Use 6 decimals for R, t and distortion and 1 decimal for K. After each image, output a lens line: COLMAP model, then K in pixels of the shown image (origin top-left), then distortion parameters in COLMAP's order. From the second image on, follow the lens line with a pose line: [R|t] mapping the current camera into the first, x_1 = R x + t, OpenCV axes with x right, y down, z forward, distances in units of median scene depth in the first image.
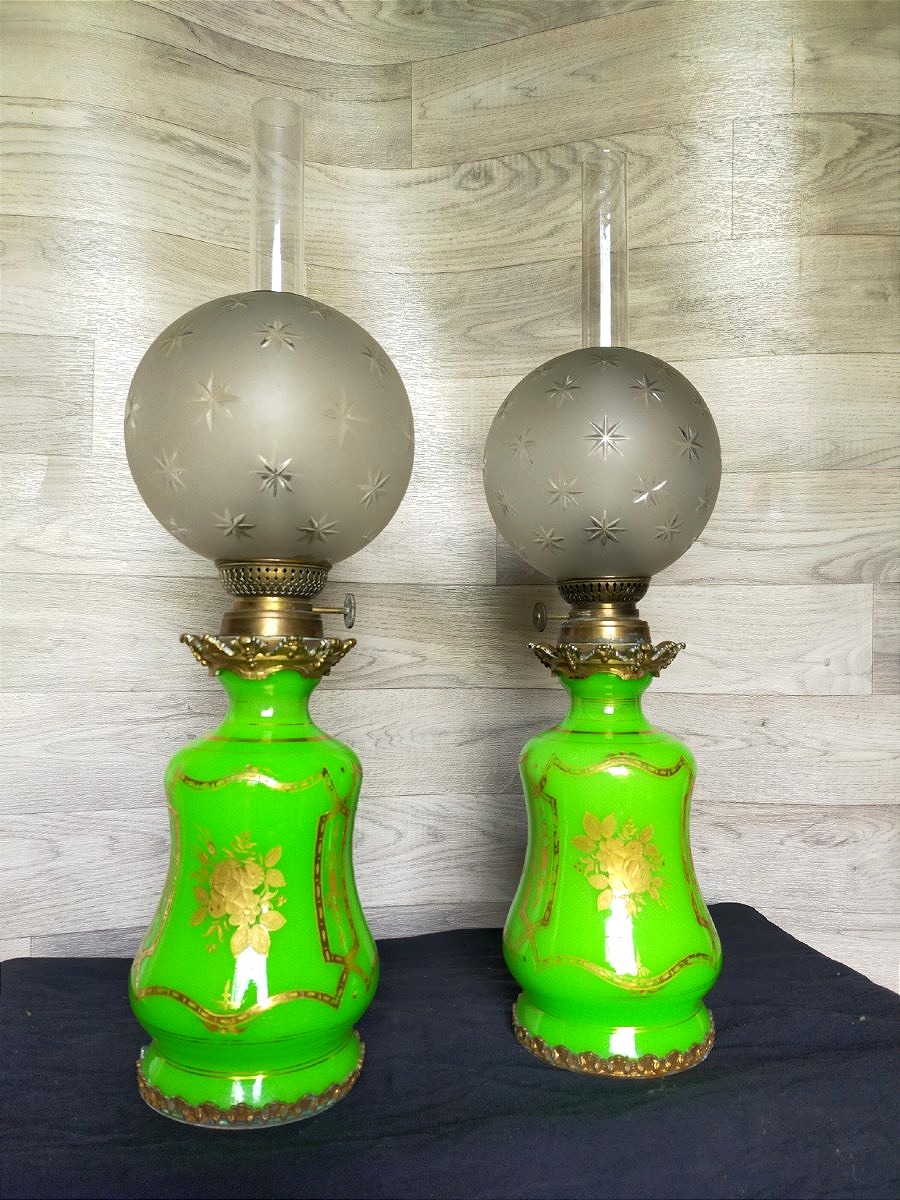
lens RADIAL K [[887.2, 0, 453.7], [0, 887.2, 601.8], [0, 0, 1]] dist [0.070908, -0.097291]
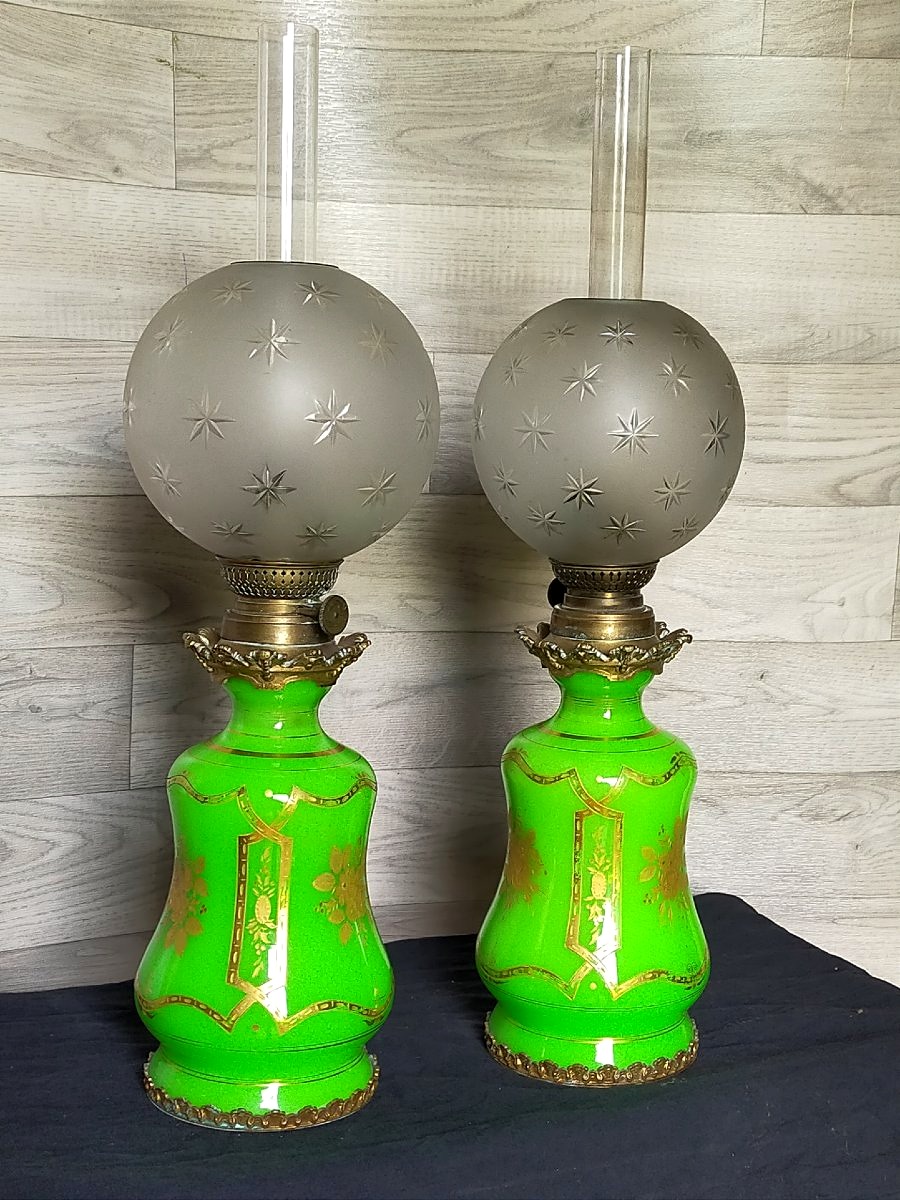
lens RADIAL K [[1762.1, 0, 451.9], [0, 1762.1, 606.8], [0, 0, 1]] dist [0.111217, -0.198018]
pose [[0.980876, -0.007585, 0.194487, -0.237374], [-0.025910, 0.985258, 0.169101, -0.189063], [-0.192903, -0.170907, 0.966219, -0.472641]]
